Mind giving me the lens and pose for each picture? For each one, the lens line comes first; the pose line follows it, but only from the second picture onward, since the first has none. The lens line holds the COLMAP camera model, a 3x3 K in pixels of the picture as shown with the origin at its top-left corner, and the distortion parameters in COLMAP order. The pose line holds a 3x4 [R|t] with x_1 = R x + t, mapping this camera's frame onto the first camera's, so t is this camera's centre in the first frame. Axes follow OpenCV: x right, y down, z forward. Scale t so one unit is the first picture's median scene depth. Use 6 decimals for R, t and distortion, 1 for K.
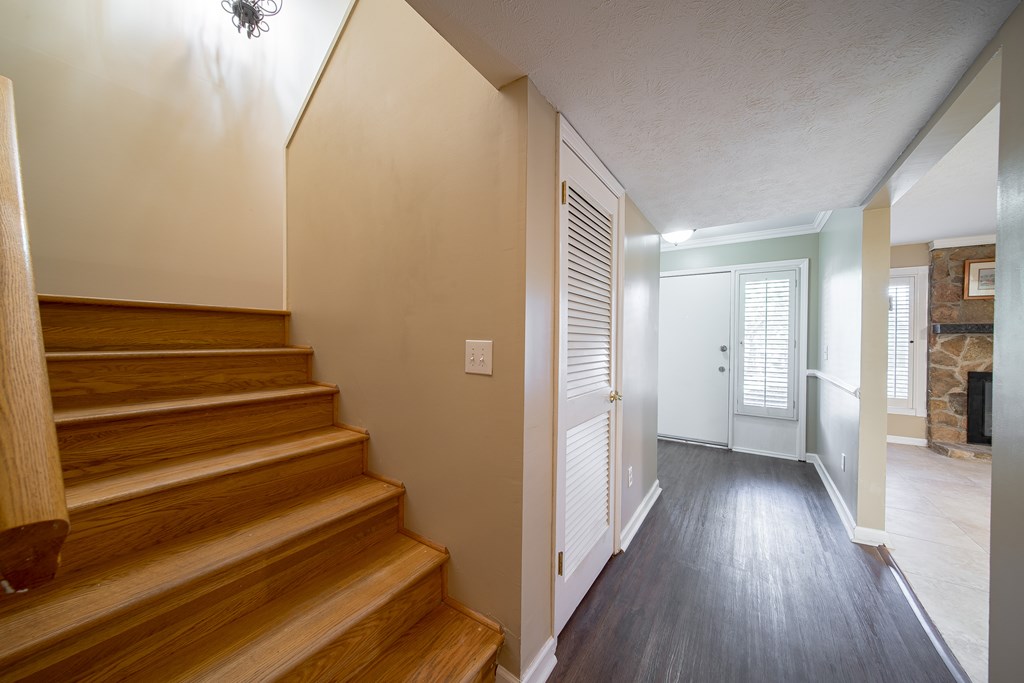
lens RADIAL K [[354.4, 0, 510.7], [0, 354.4, 338.1], [0, 0, 1]] dist [-0.000199, -0.000055]
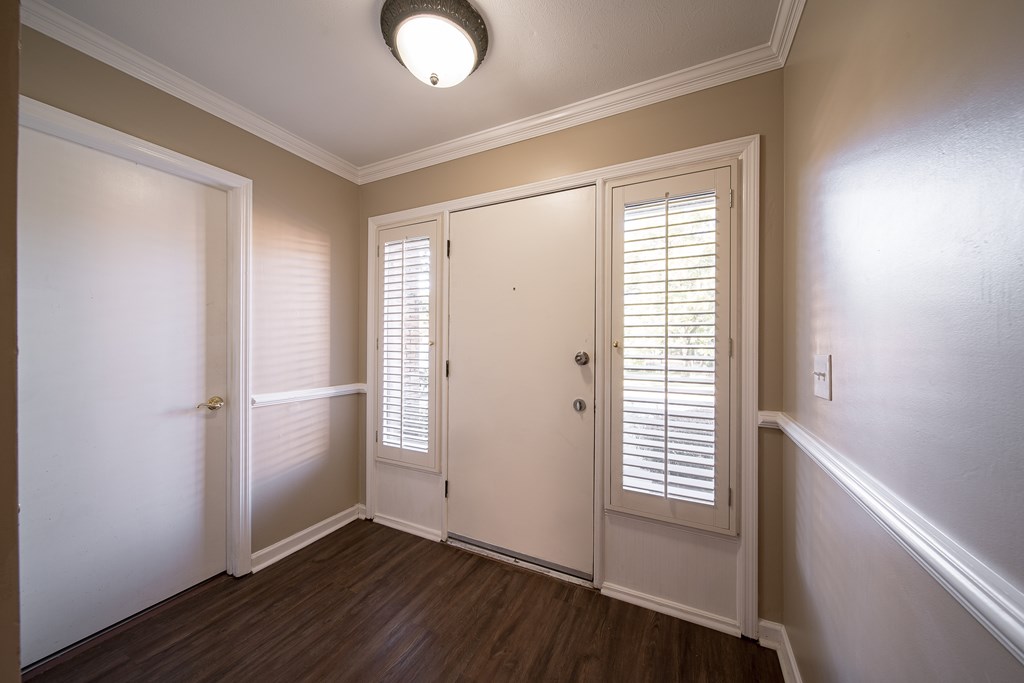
lens RADIAL K [[354.4, 0, 511.1], [0, 354.4, 343.0], [0, 0, 1]] dist [-0.000199, -0.000055]
pose [[0.988177, -0.013463, 0.152726, 0.478283], [0.012228, 0.999885, 0.009018, 0.005004], [-0.152830, -0.007044, 0.988227, 0.620305]]
